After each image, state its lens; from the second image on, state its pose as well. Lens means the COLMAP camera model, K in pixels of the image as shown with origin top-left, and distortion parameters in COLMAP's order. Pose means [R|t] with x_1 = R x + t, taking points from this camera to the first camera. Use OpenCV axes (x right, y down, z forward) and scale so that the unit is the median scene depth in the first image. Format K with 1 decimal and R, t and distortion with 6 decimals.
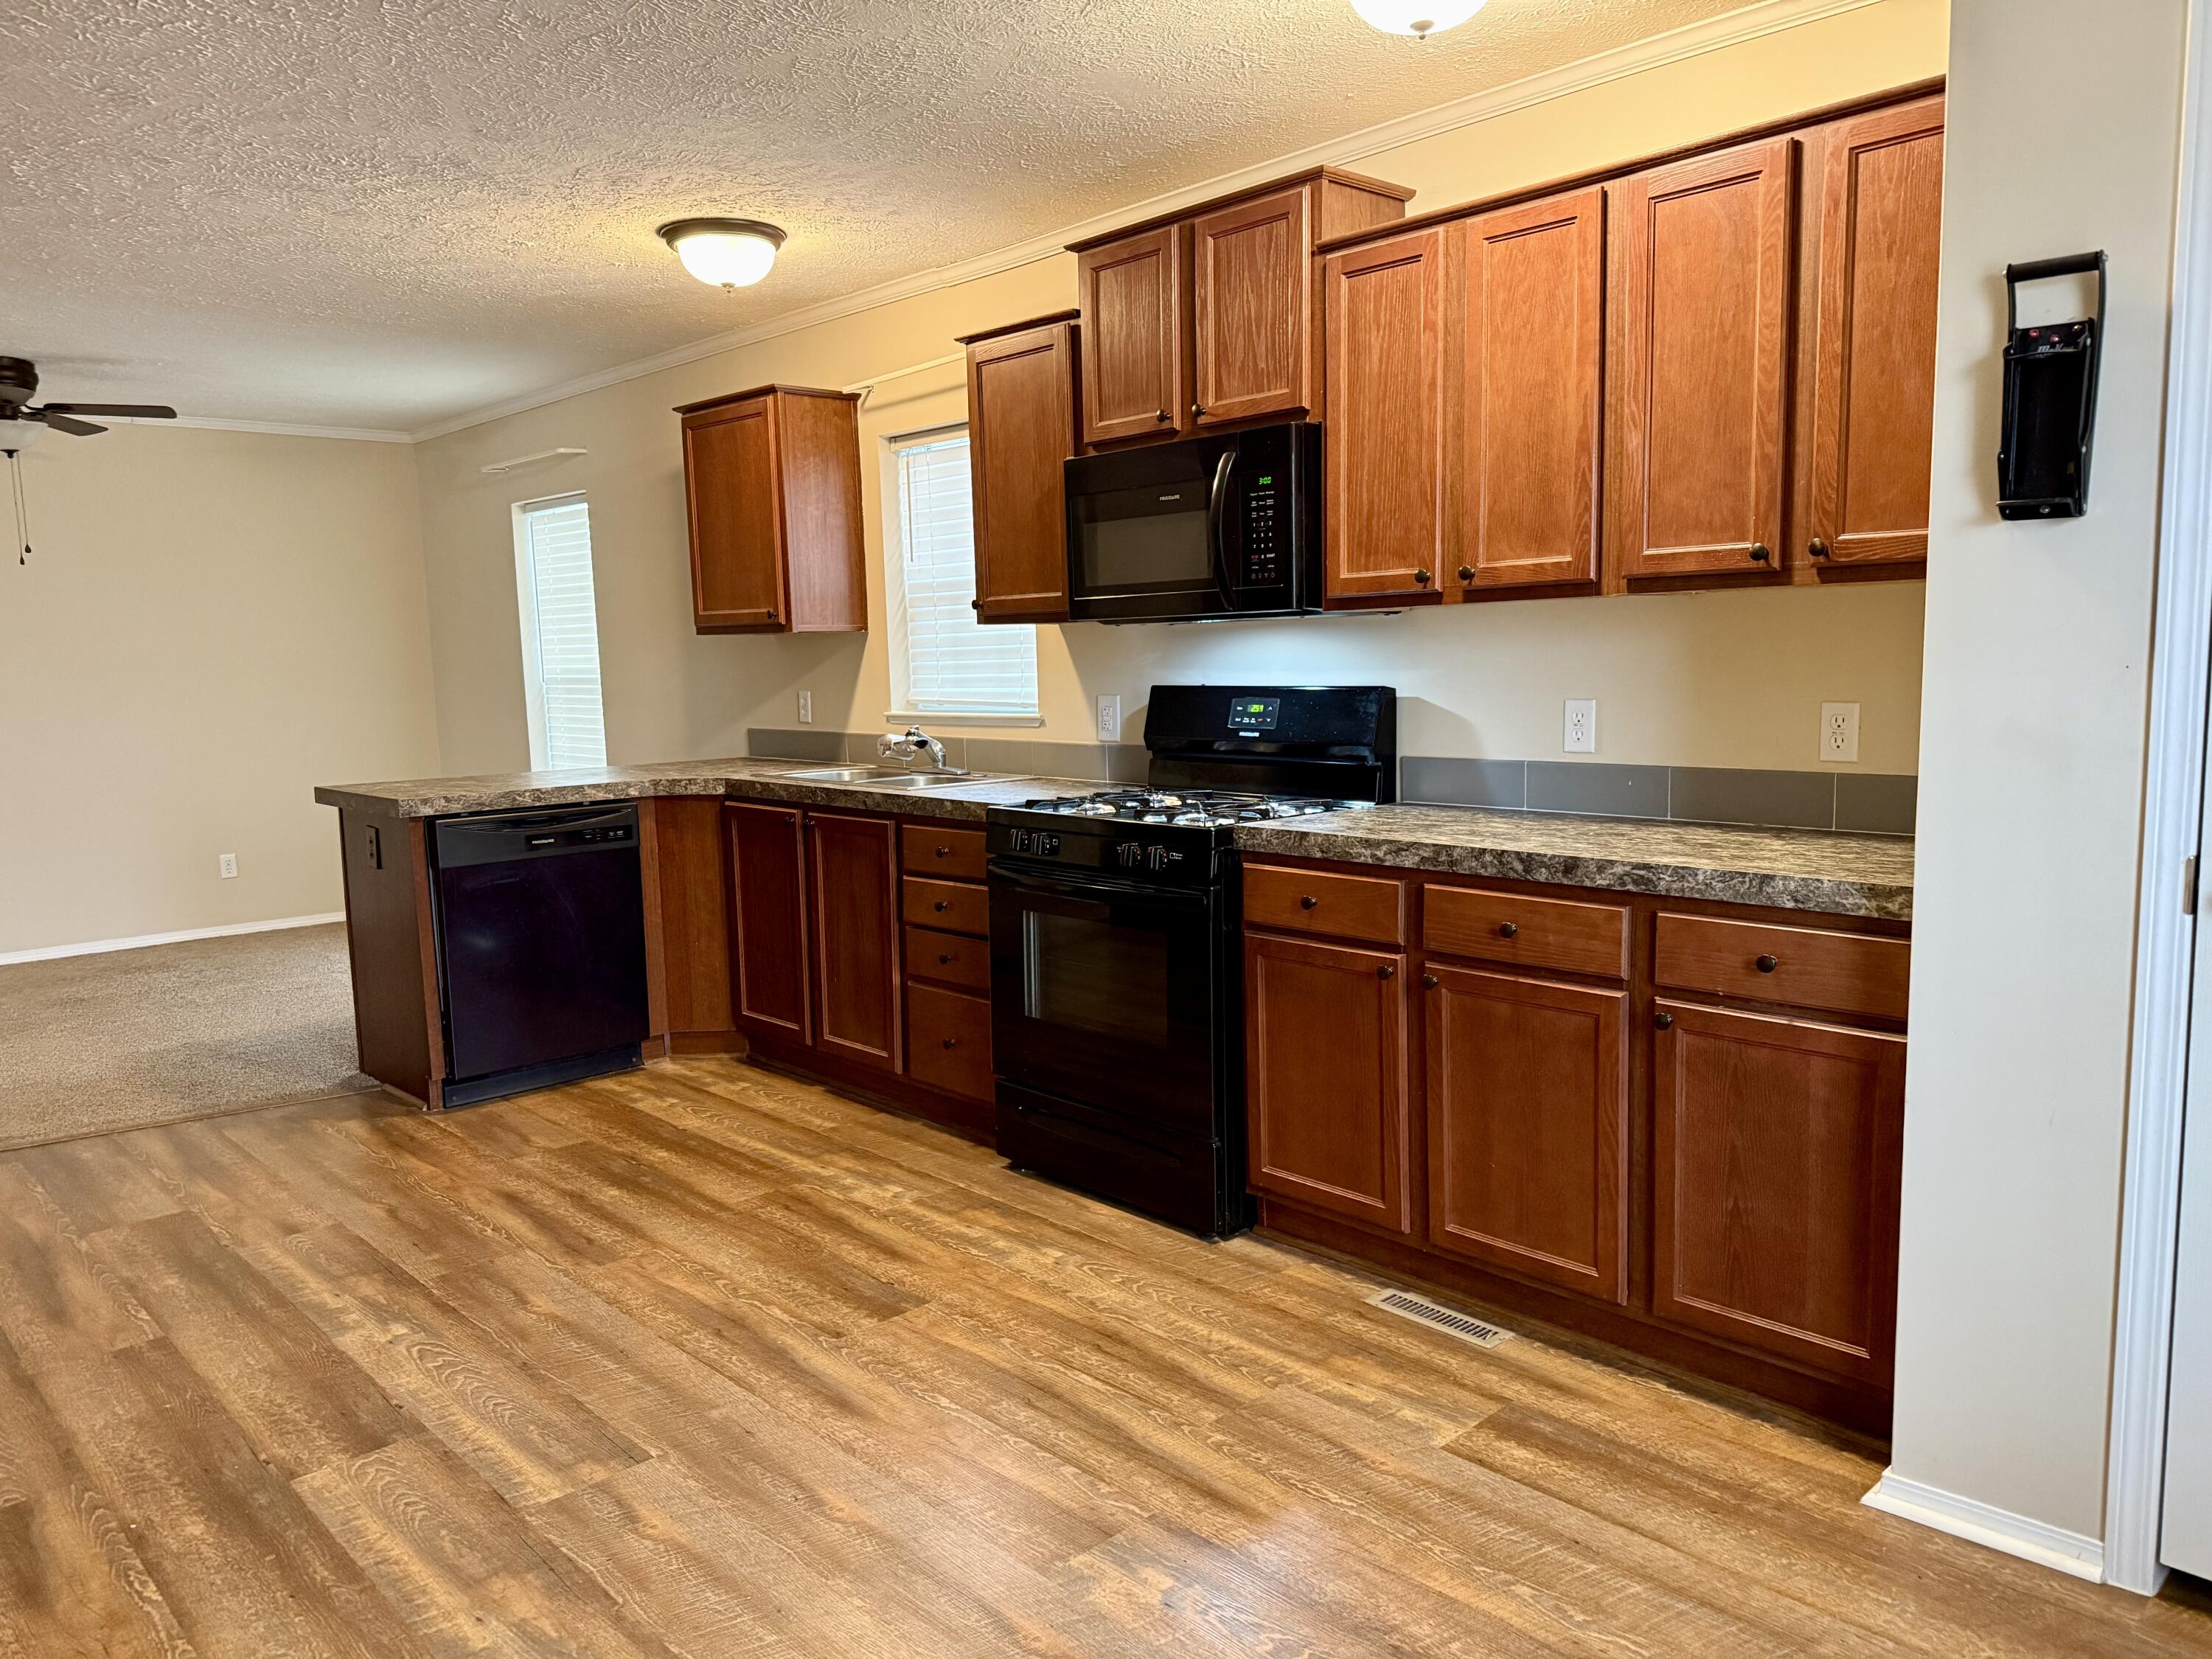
lens RADIAL K [[1548.9, 0, 1106.0], [0, 1548.9, 829.5], [0, 0, 1]] dist [0.106868, -0.198671]
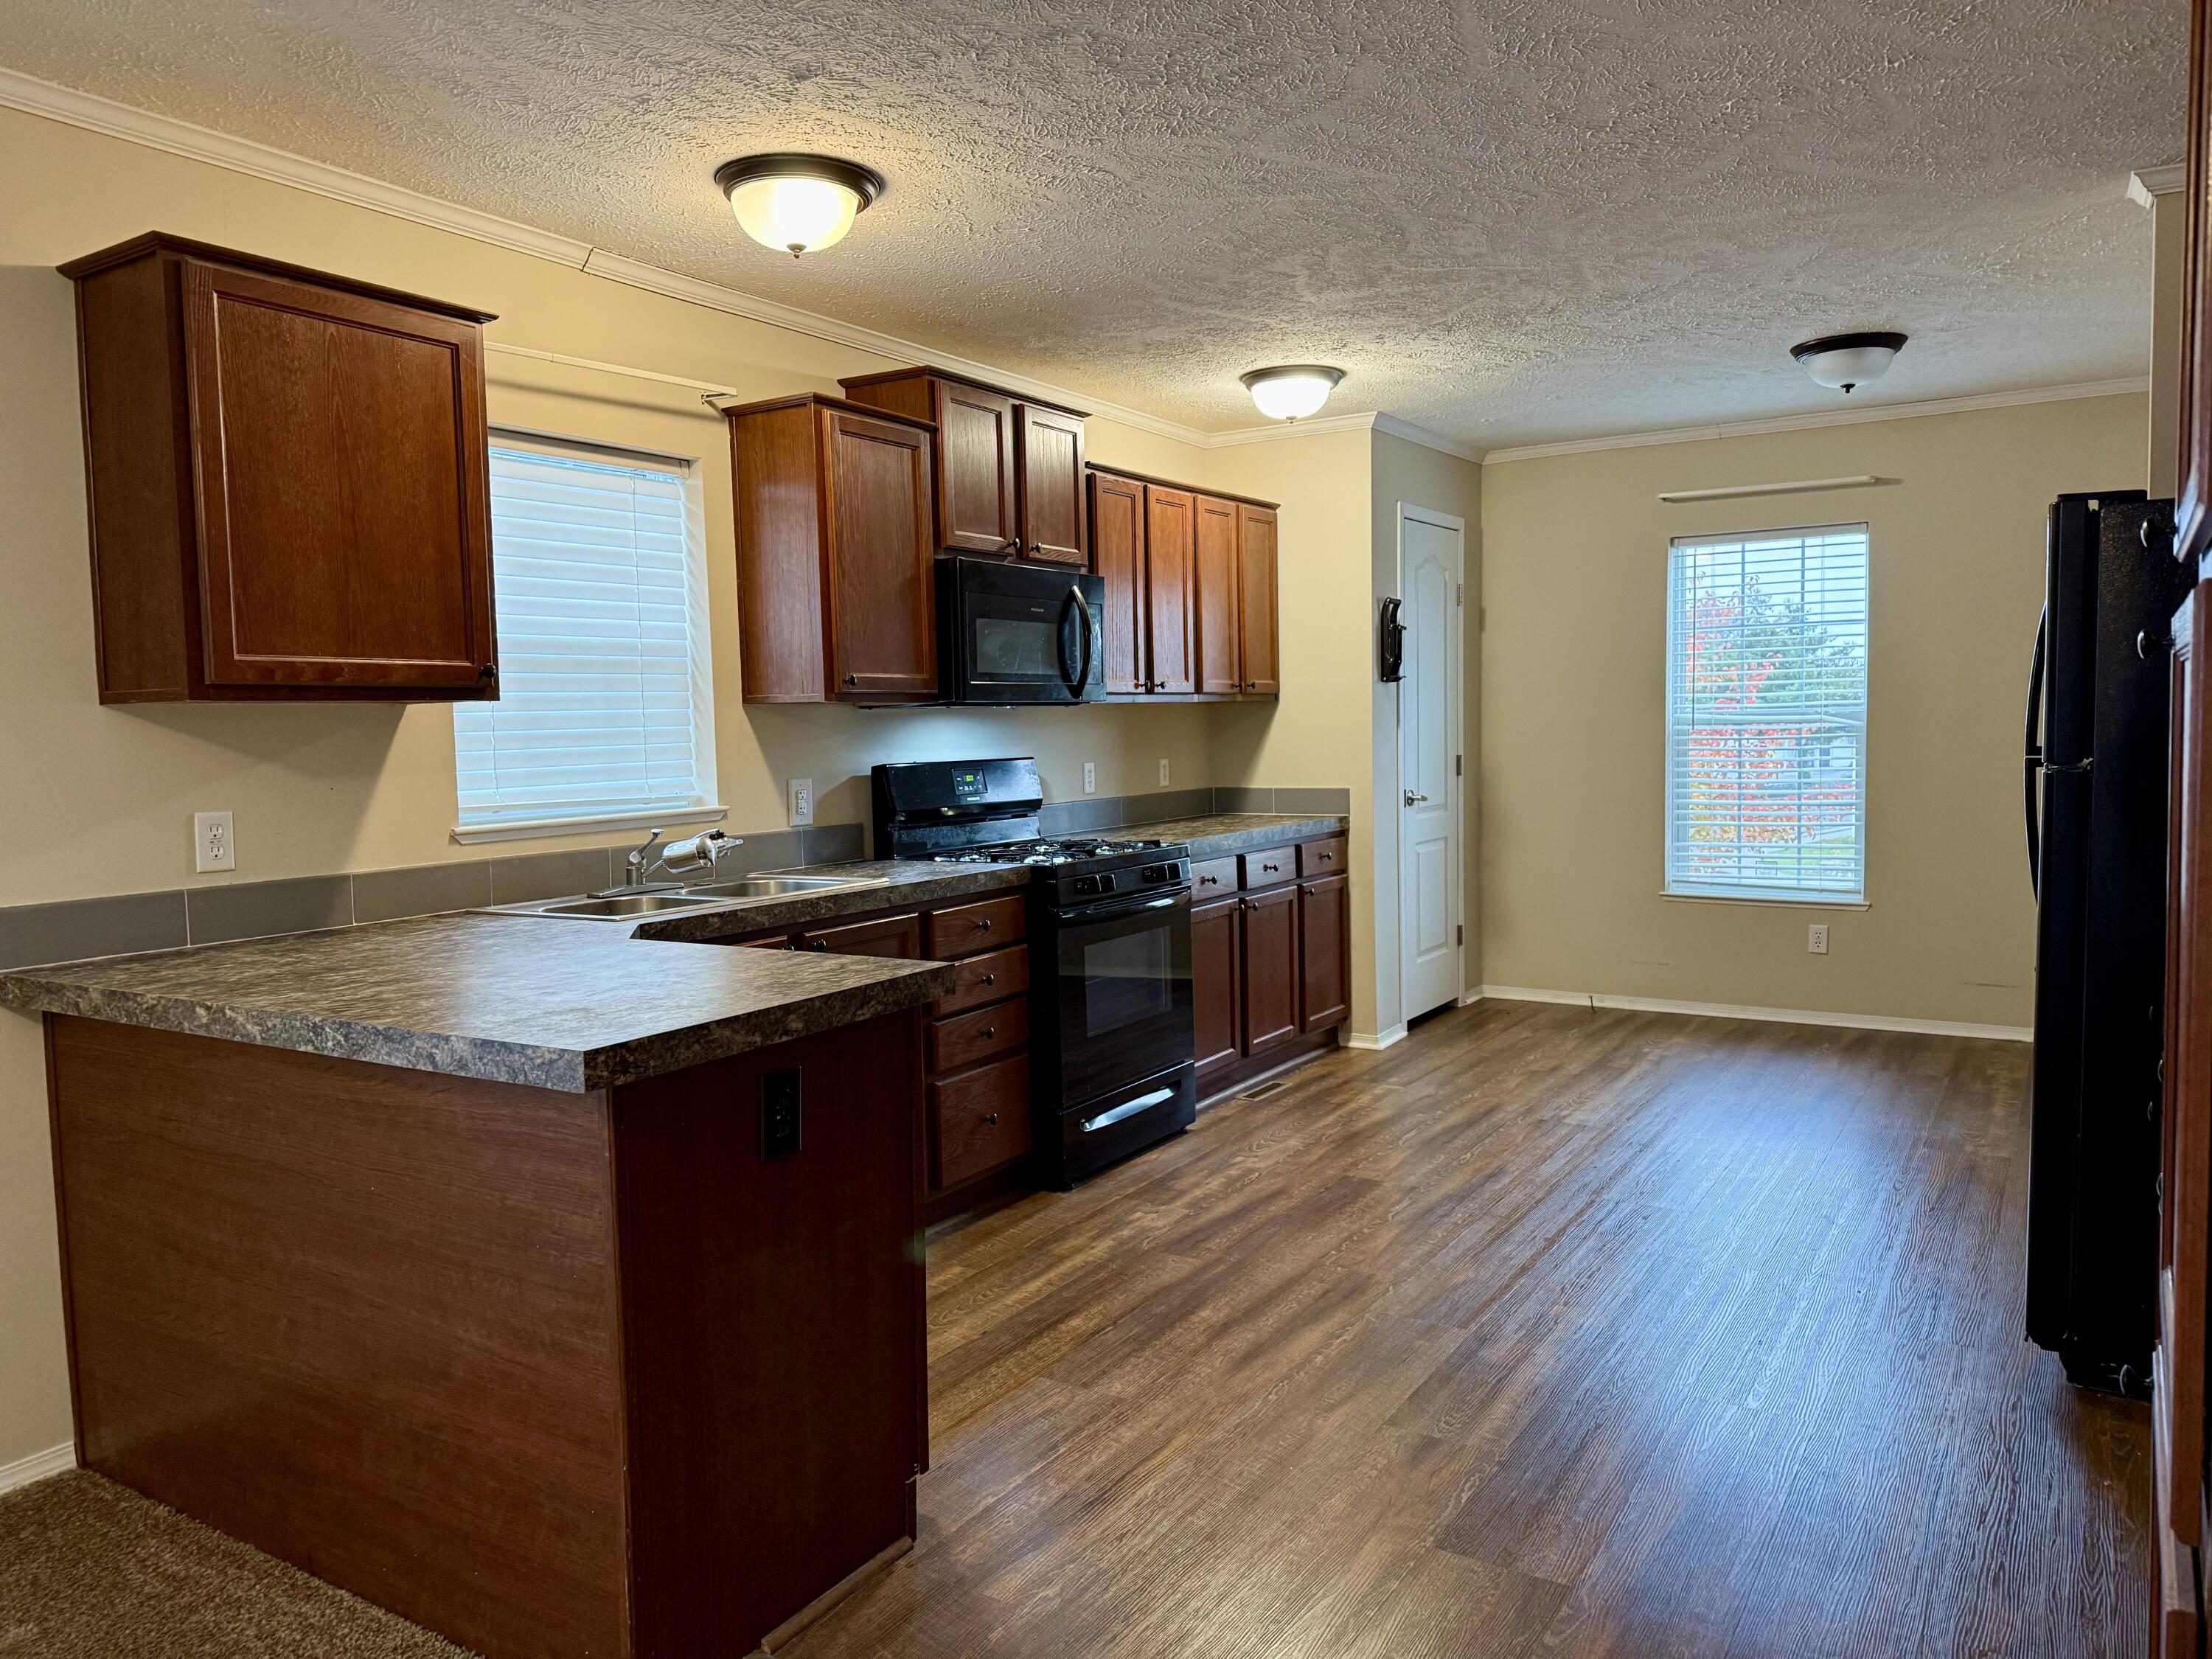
lens RADIAL K [[1548.9, 0, 1106.0], [0, 1548.9, 829.5], [0, 0, 1]] dist [0.106868, -0.198671]
pose [[-0.258943, -0.030895, 0.965398, -1.180227], [0.143084, 0.987234, 0.069972, -0.113990], [-0.955236, 0.156252, -0.251217, 1.266664]]
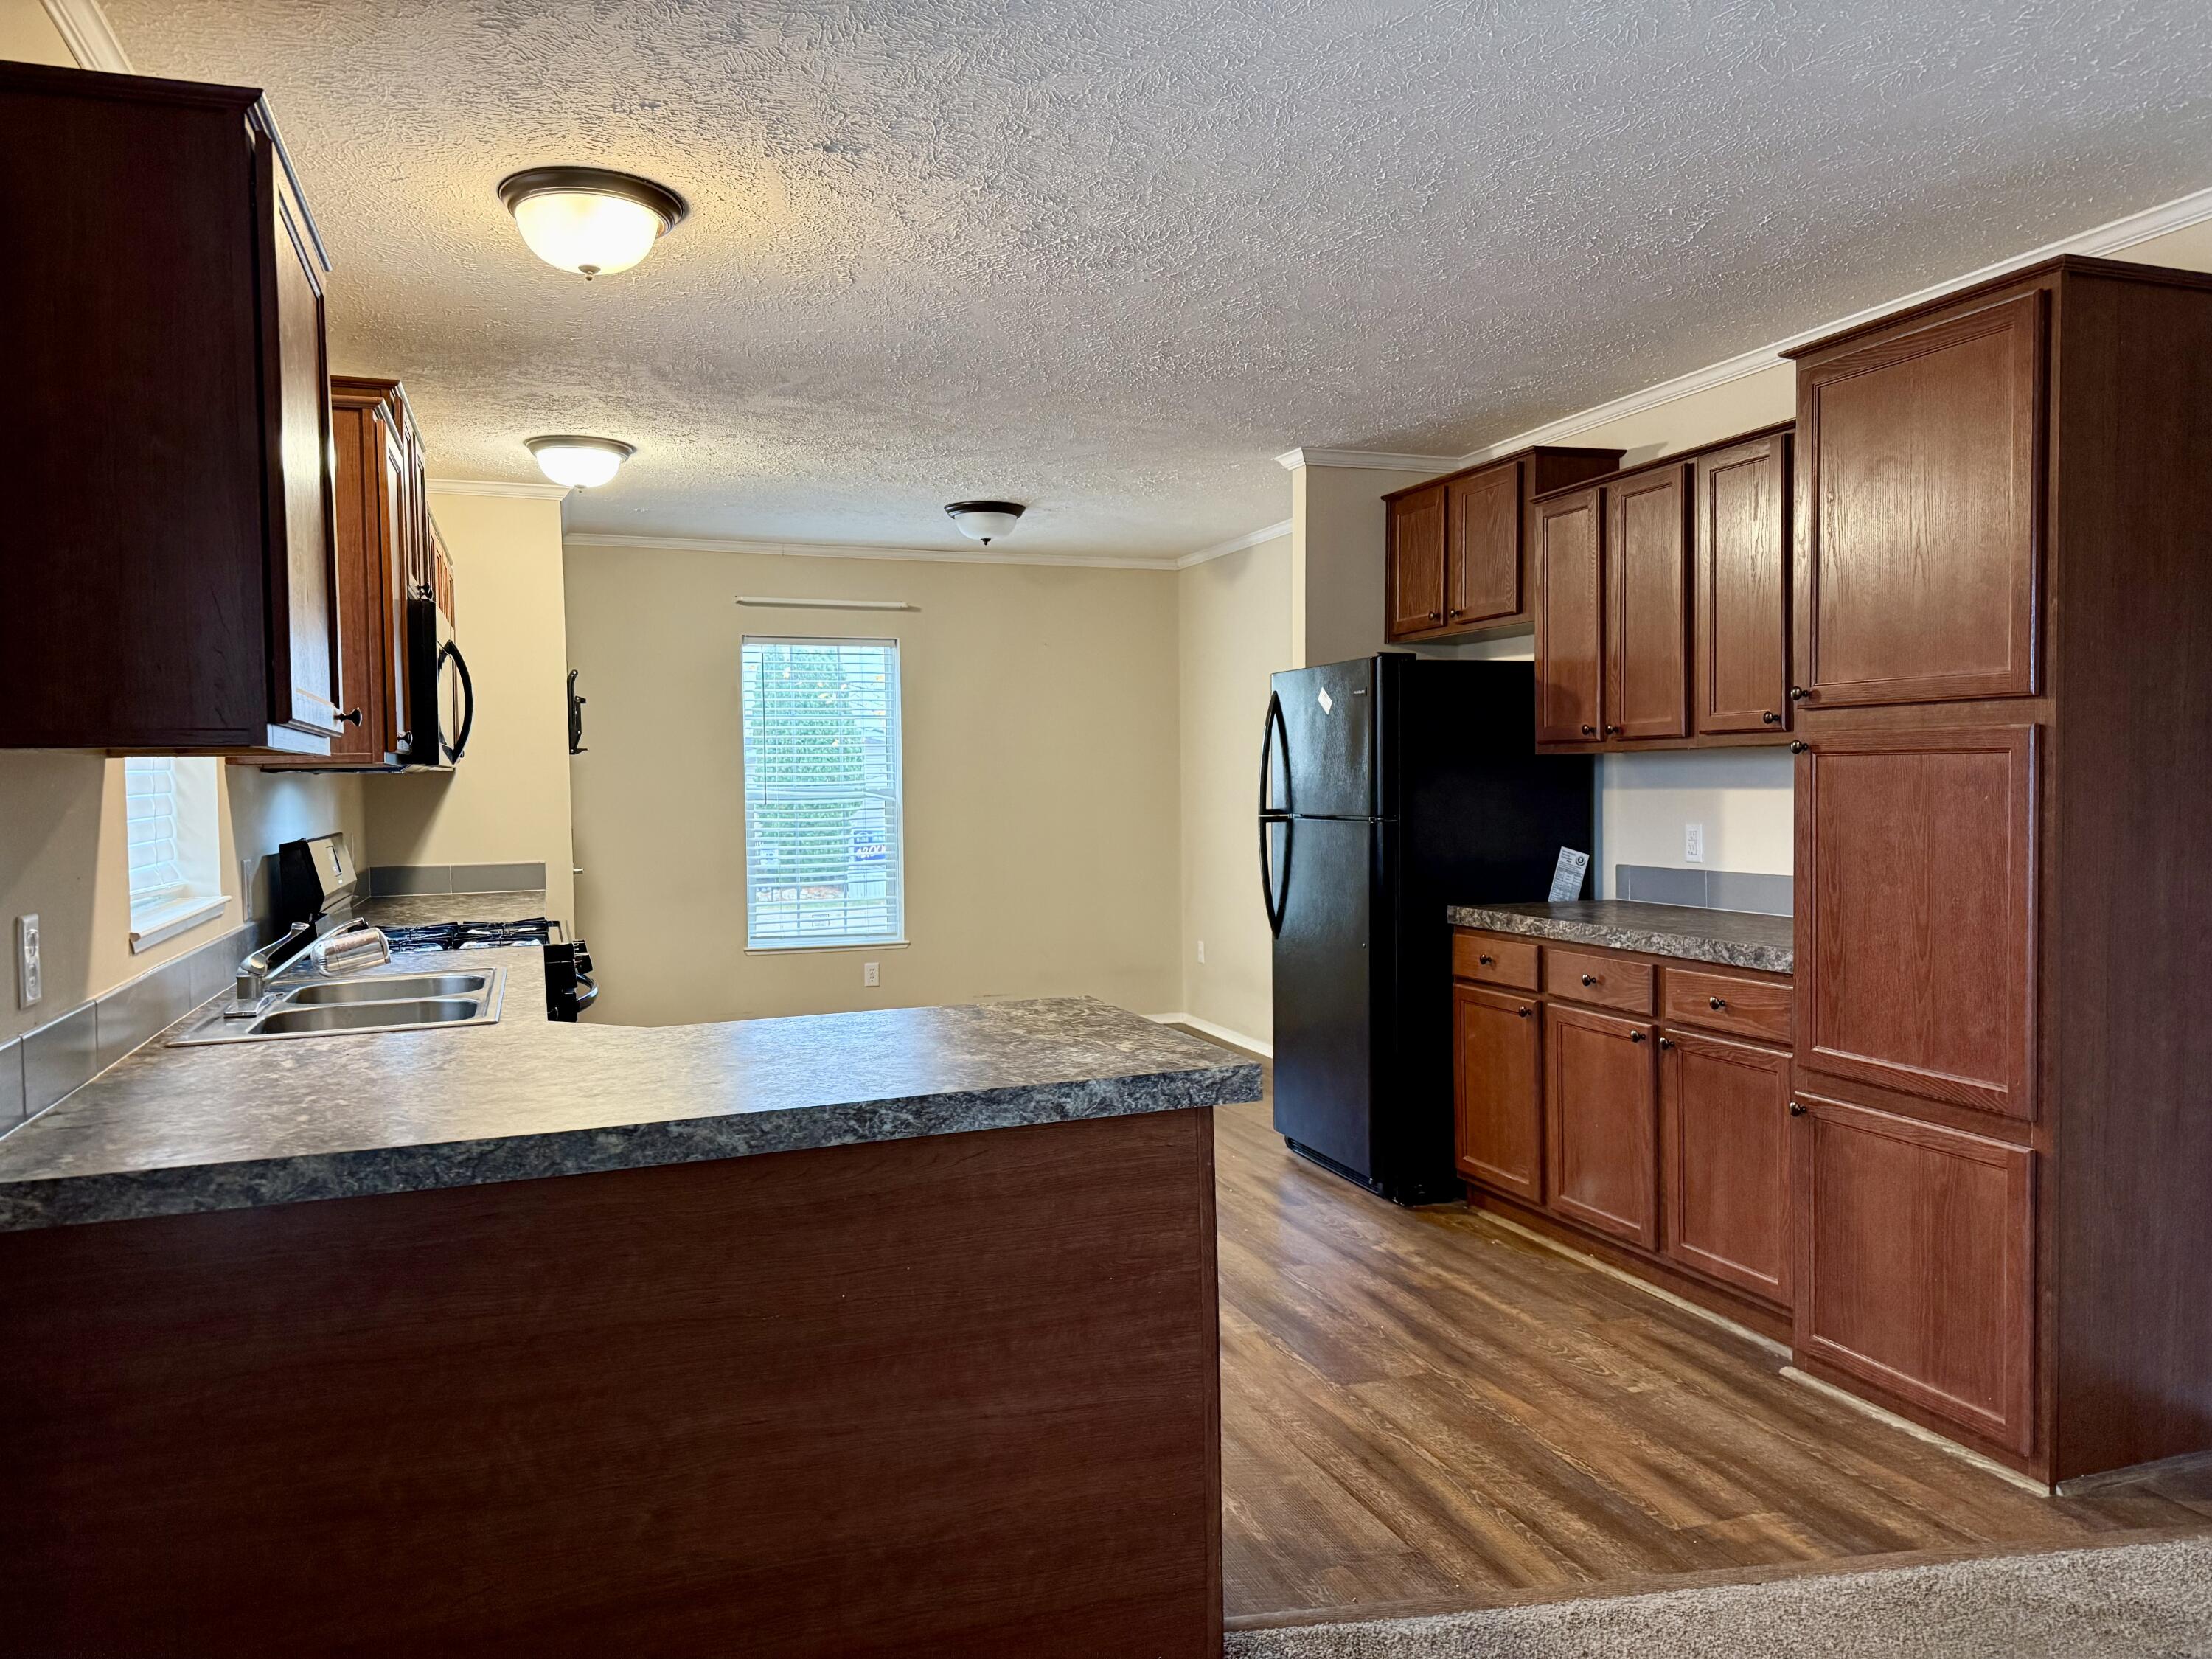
lens RADIAL K [[1544.3, 0, 1106.0], [0, 1544.3, 829.5], [0, 0, 1]] dist [0.075787, -0.197007]
pose [[-0.923698, 0.032799, 0.381714, -0.821083], [0.089201, 0.987359, 0.131015, -0.195013], [-0.372592, 0.155068, -0.914948, 1.833001]]
